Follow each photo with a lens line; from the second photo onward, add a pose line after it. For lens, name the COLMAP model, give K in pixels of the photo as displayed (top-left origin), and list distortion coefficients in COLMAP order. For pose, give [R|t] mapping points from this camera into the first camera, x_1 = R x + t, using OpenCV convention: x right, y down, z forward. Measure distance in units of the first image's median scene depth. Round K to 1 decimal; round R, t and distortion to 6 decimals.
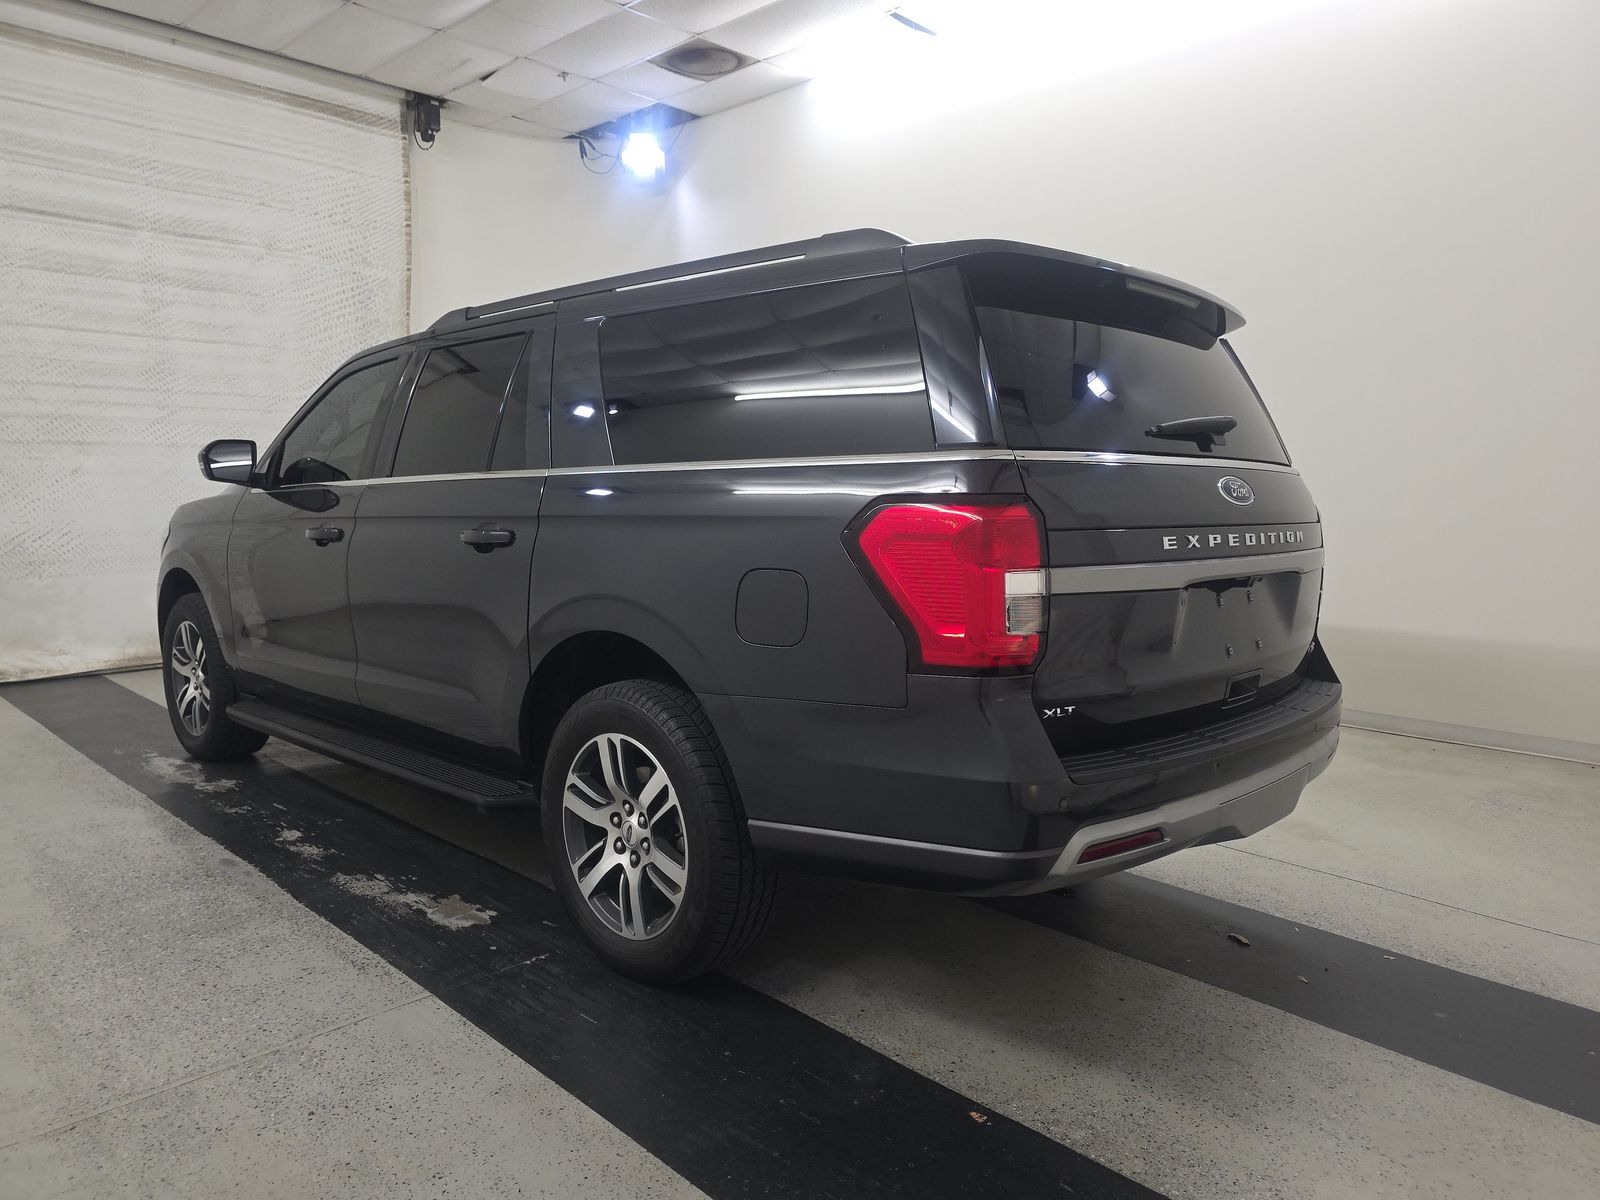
lens RADIAL K [[1051.4, 0, 800.0], [0, 1051.4, 600.0], [0, 0, 1]] dist [0.026408, -0.027755]
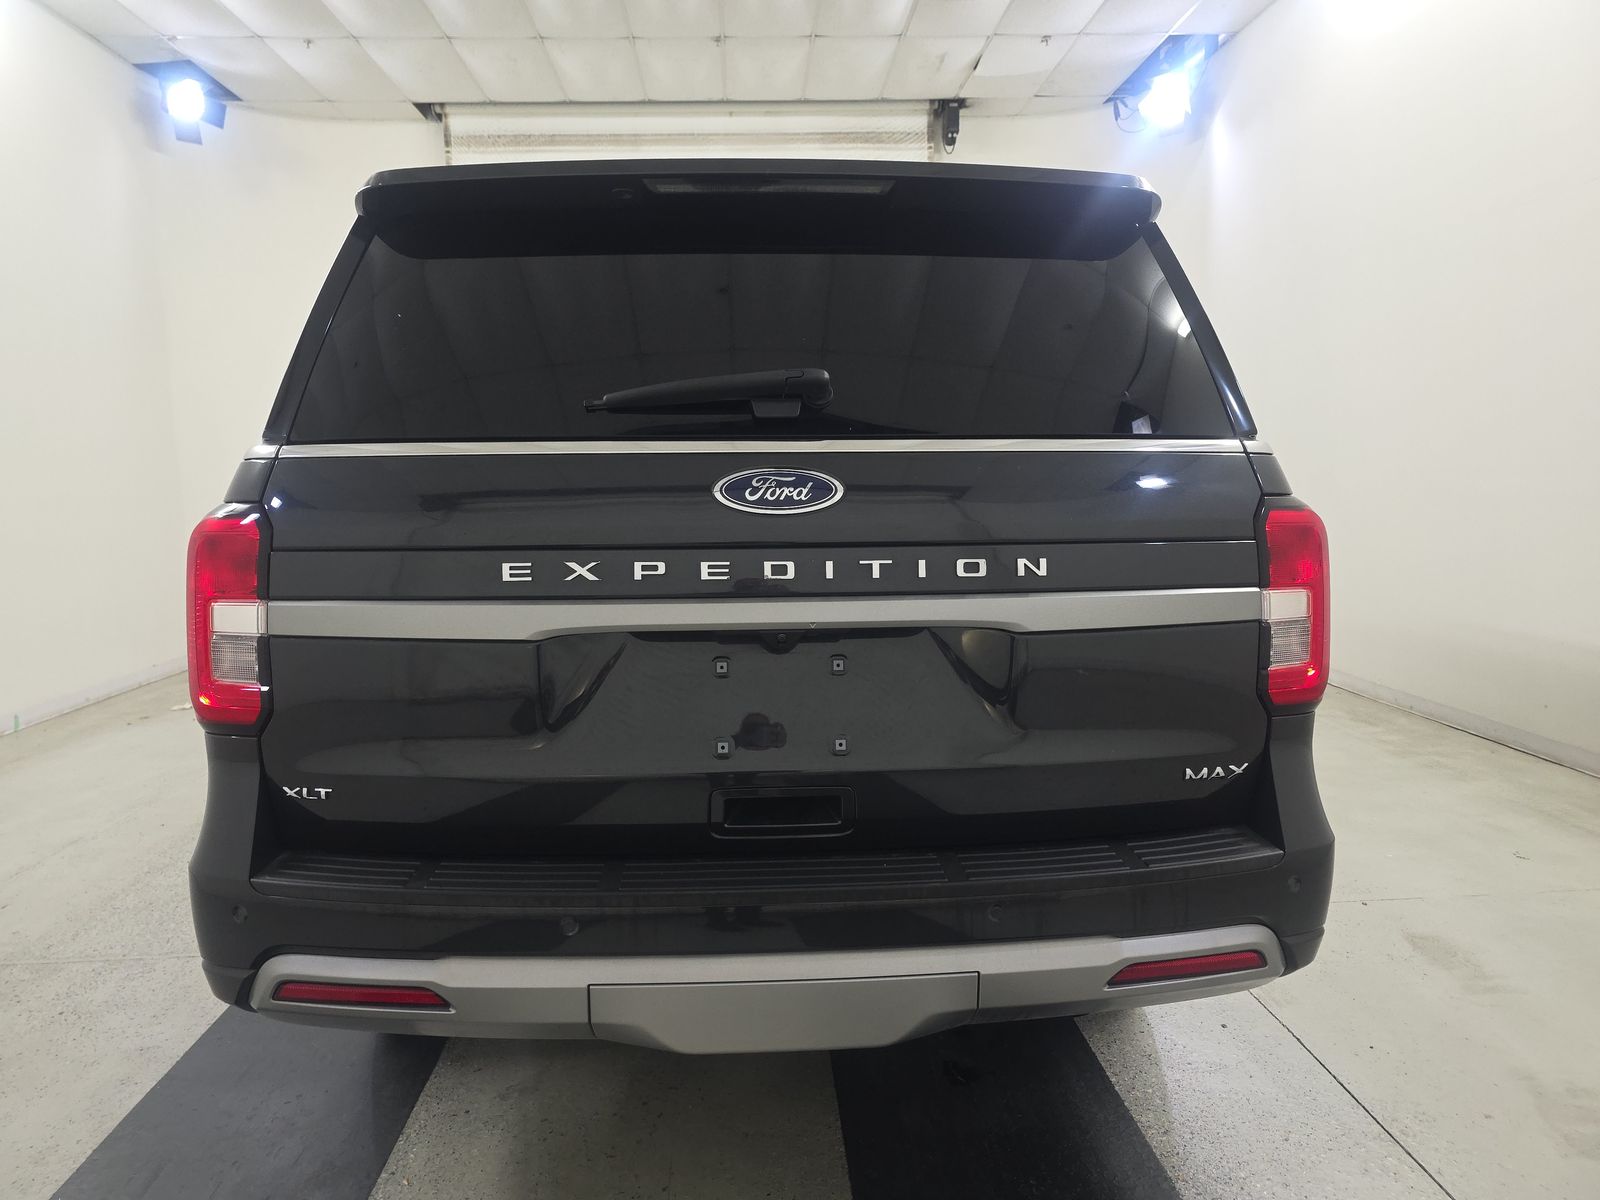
lens RADIAL K [[1051.4, 0, 800.0], [0, 1051.4, 600.0], [0, 0, 1]] dist [0.026408, -0.027755]
pose [[0.740283, 0.049370, -0.670480, 0.299621], [-0.046022, 0.998682, 0.022723, -0.019339], [0.670718, 0.014035, 0.741580, 0.200541]]
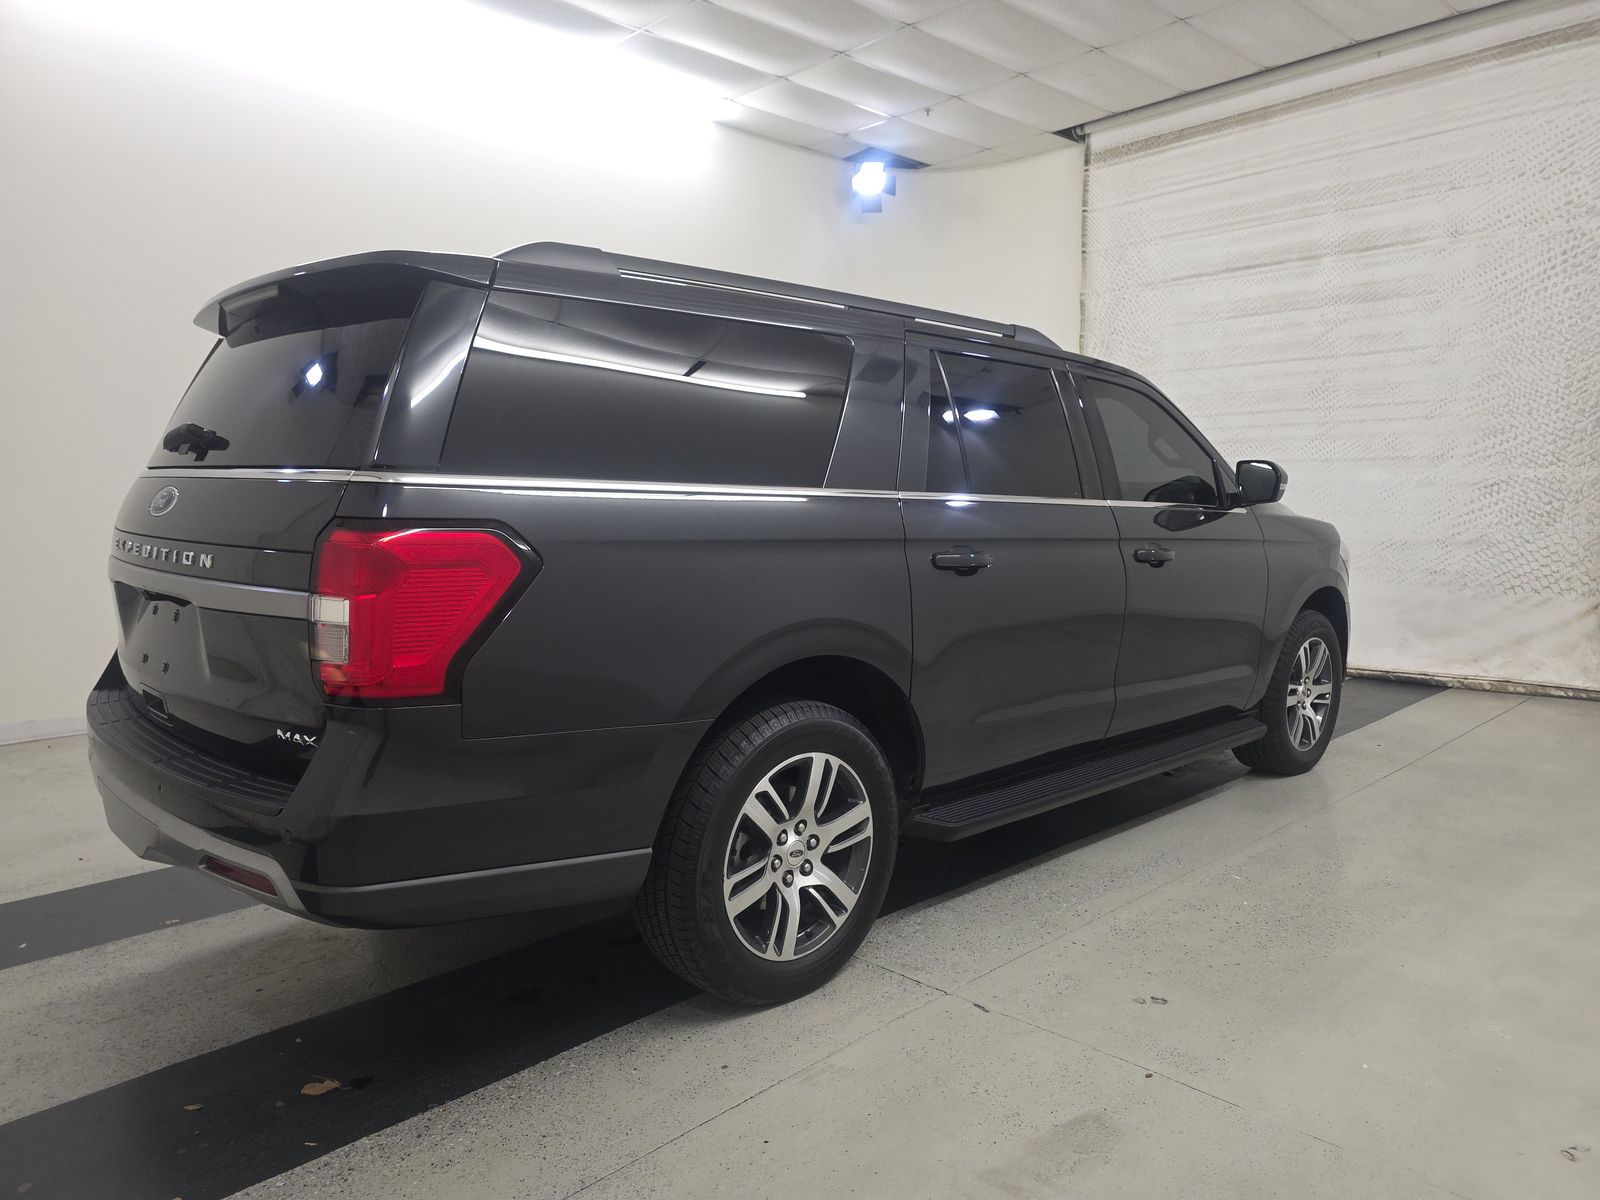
lens RADIAL K [[1089.4, 0, 840.9], [0, 1089.4, 606.6], [0, 0, 1]] dist [0.001358, -0.003983]
pose [[-0.001337, 0.090571, -0.995889, 0.508682], [-0.100583, 0.990827, 0.090245, -0.058484], [0.994928, 0.100291, 0.007785, 0.576713]]
